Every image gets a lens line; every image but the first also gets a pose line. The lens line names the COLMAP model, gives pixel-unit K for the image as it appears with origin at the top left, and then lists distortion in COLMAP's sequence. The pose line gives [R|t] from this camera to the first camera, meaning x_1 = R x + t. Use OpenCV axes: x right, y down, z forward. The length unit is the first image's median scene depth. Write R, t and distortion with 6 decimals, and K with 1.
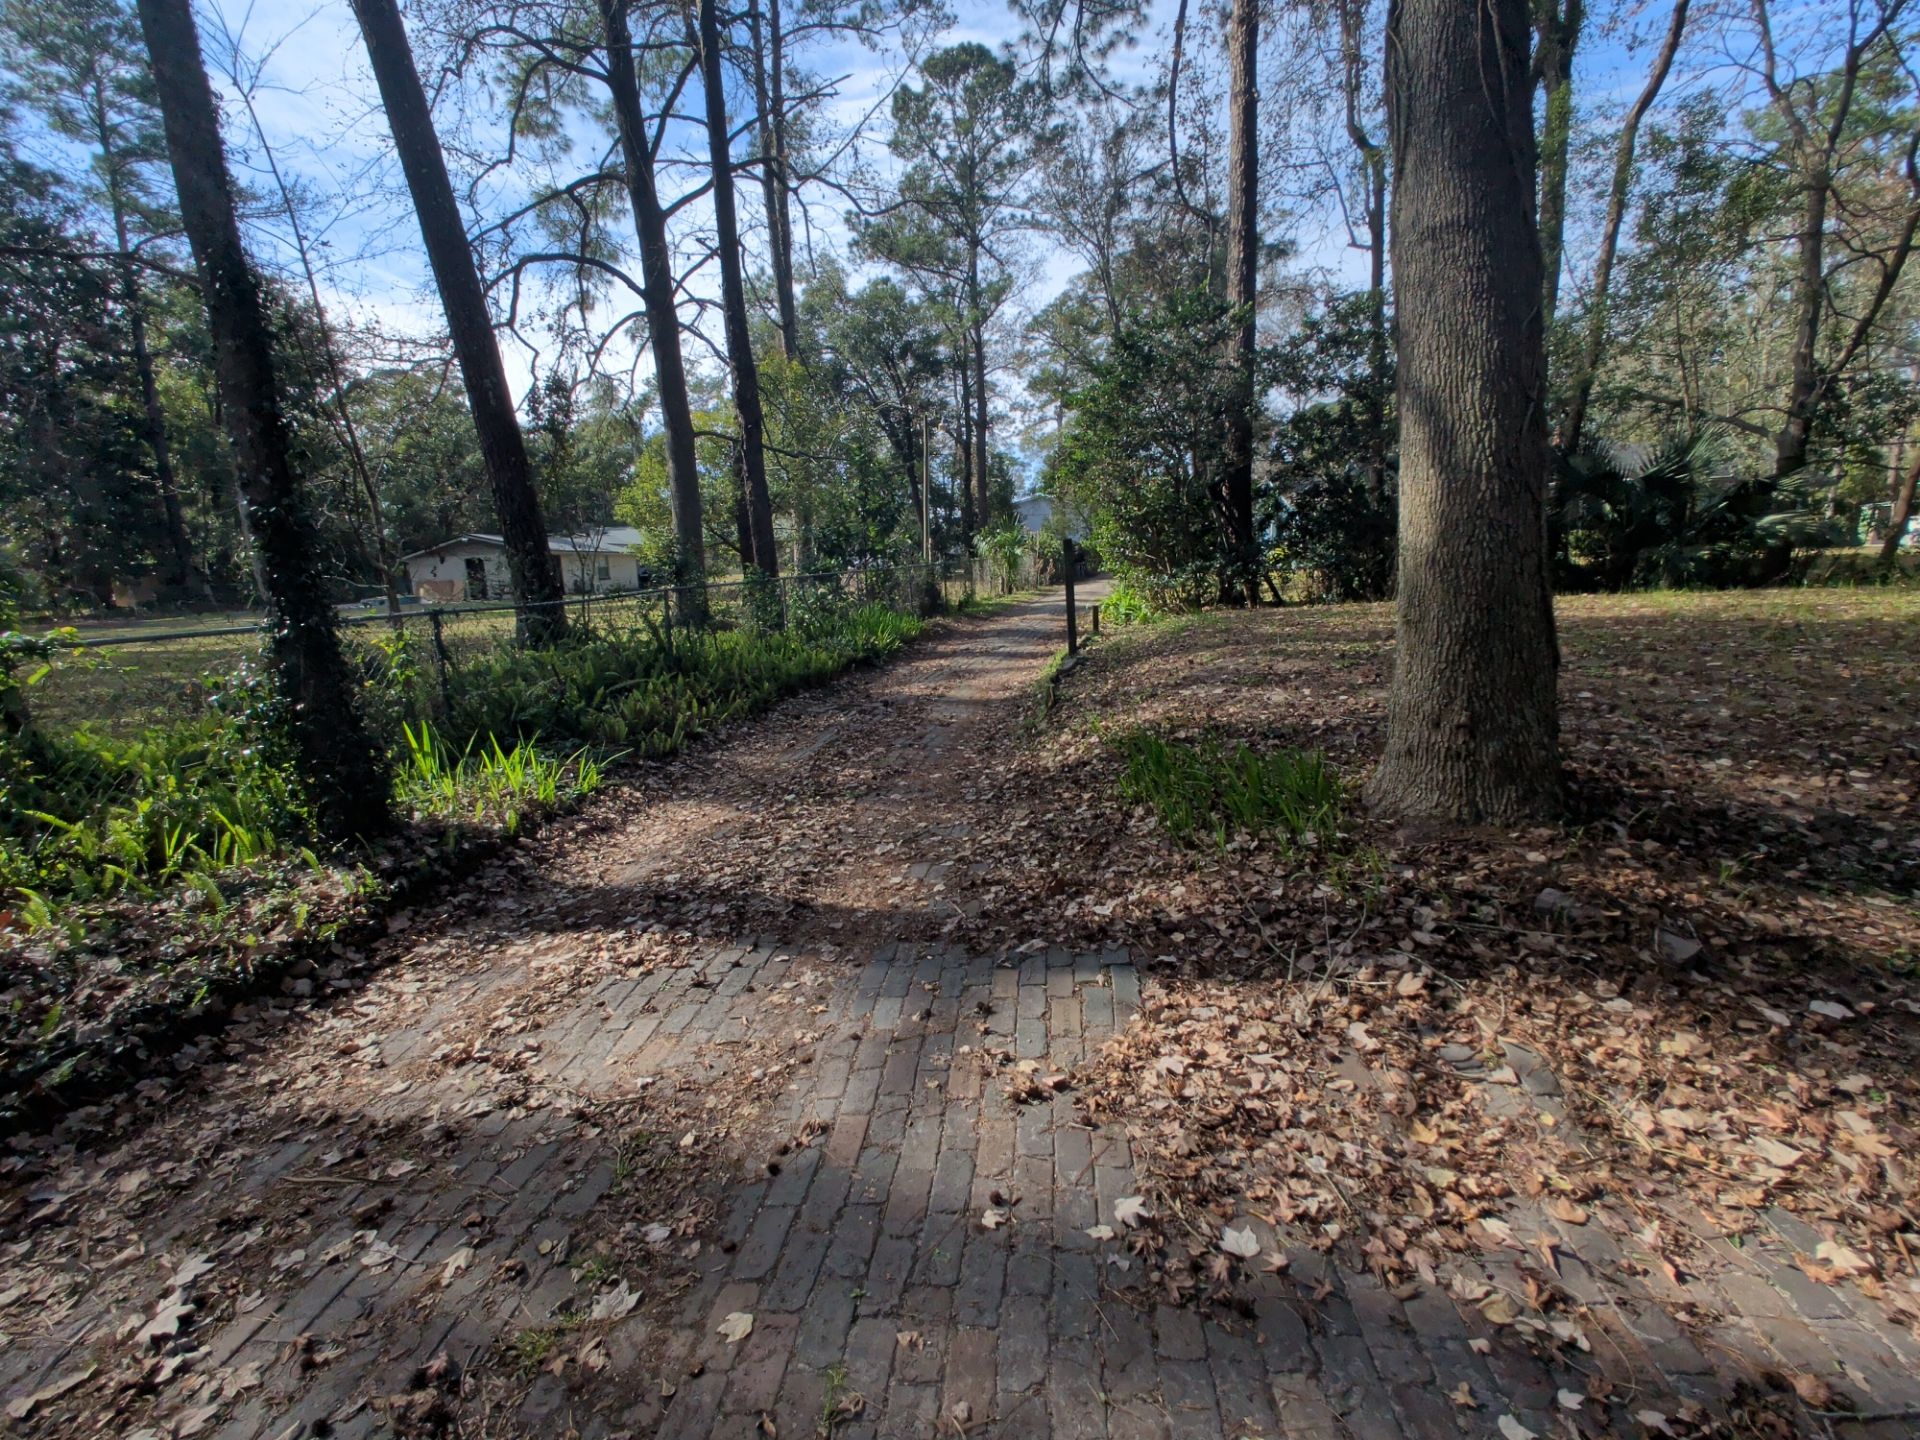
lens RADIAL K [[787.4, 0, 931.8], [0, 787.4, 727.8], [0, 0, 1]] dist [-0.002285, -0.000796]
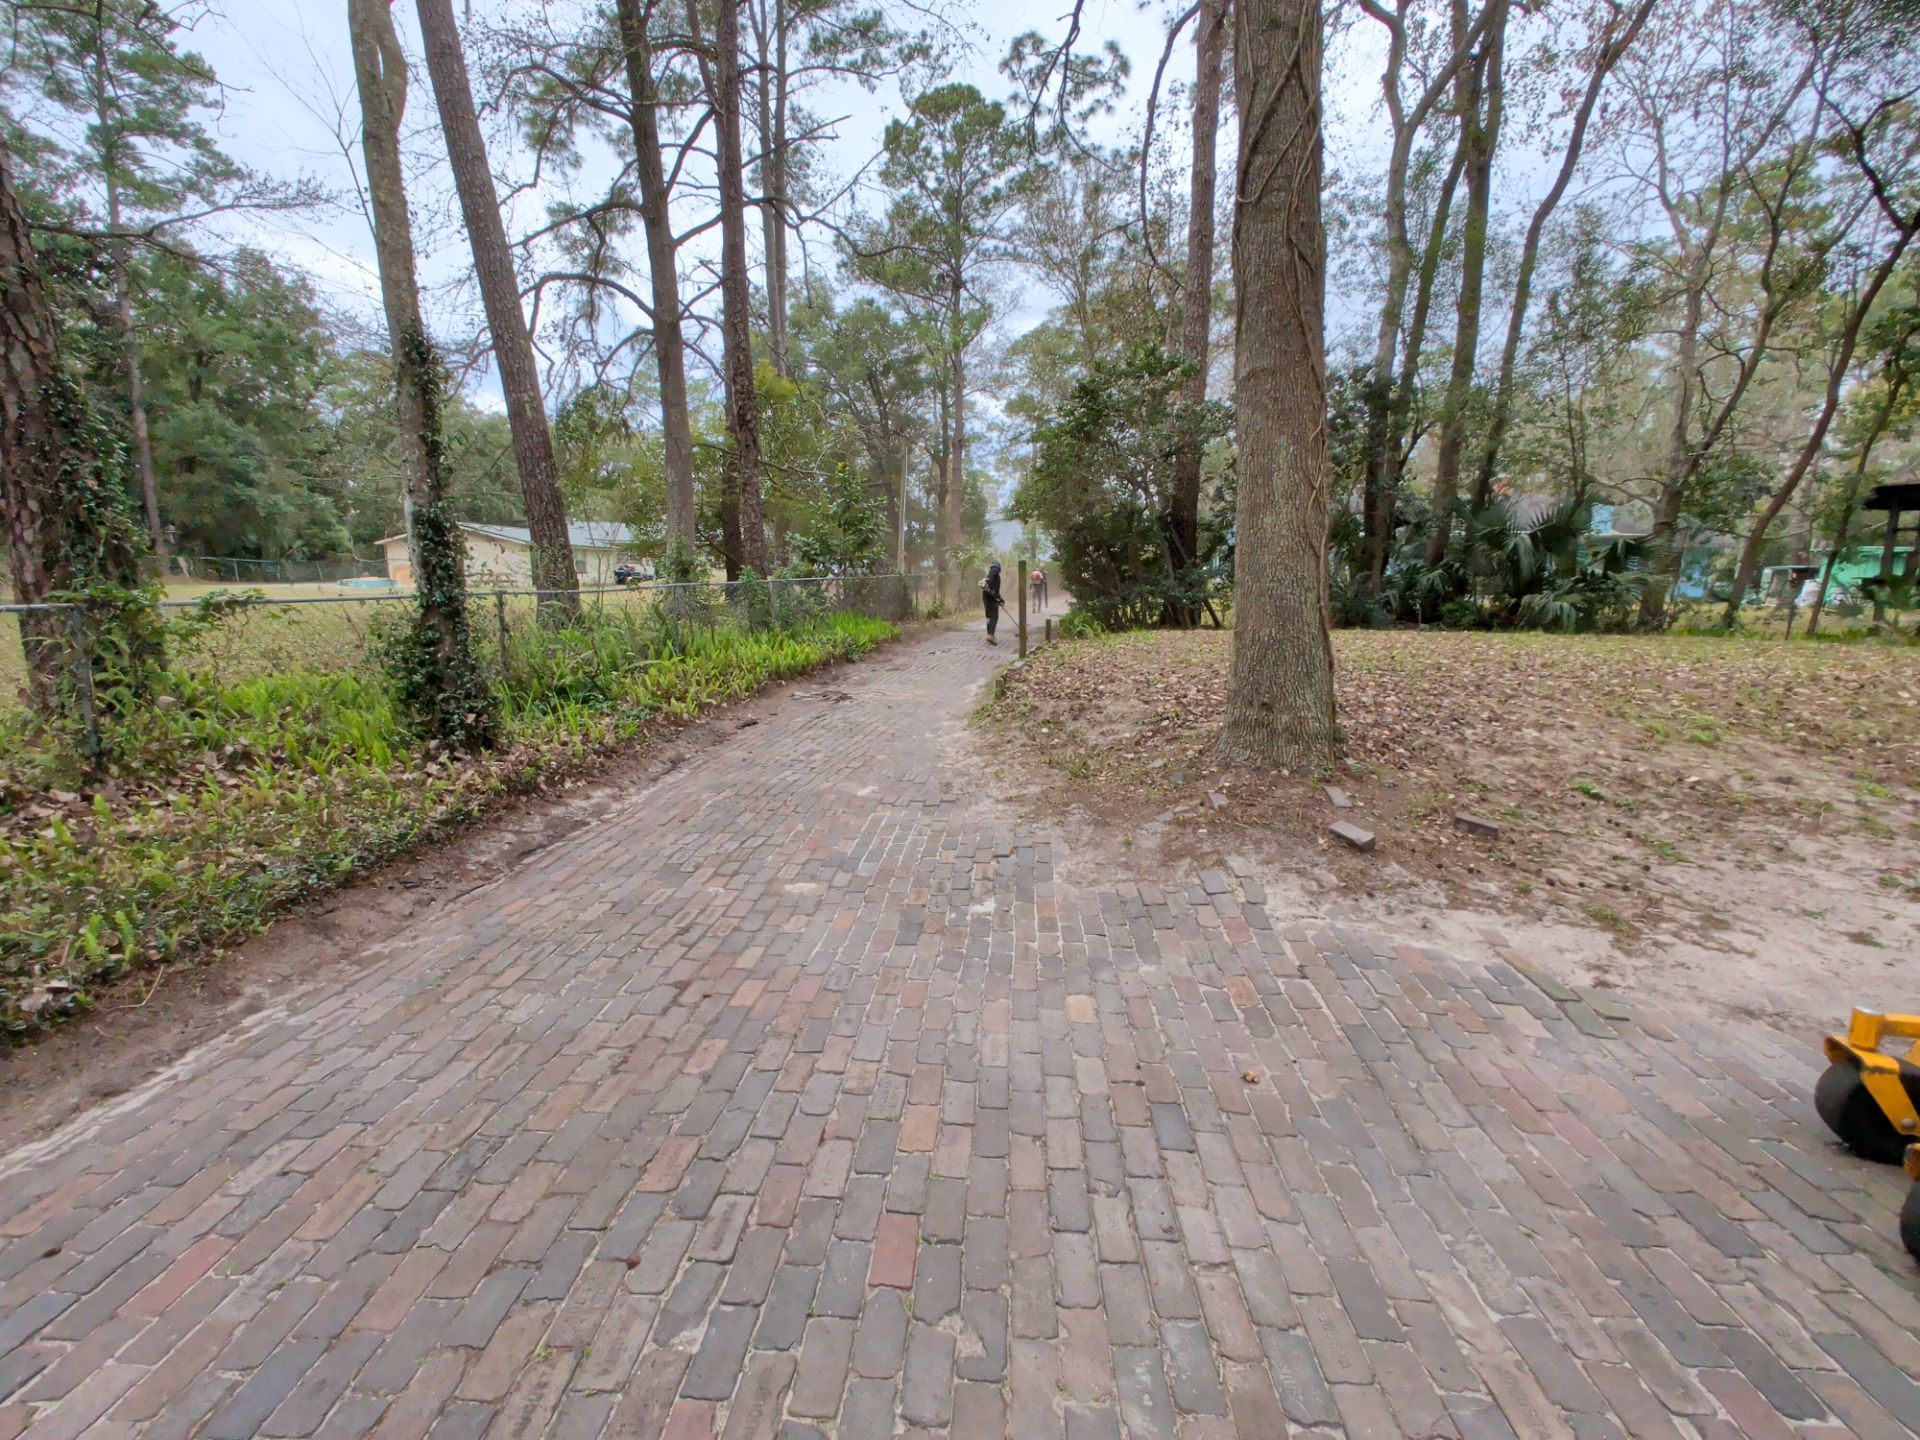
lens RADIAL K [[848.4, 0, 956.4], [0, 848.4, 713.4], [0, 0, 1]] dist [0.005073, -0.000254]
pose [[0.996380, 0.041899, 0.073968, -0.008646], [-0.038436, 0.998125, -0.047633, 0.026124], [-0.075825, 0.044618, 0.996122, -0.119780]]
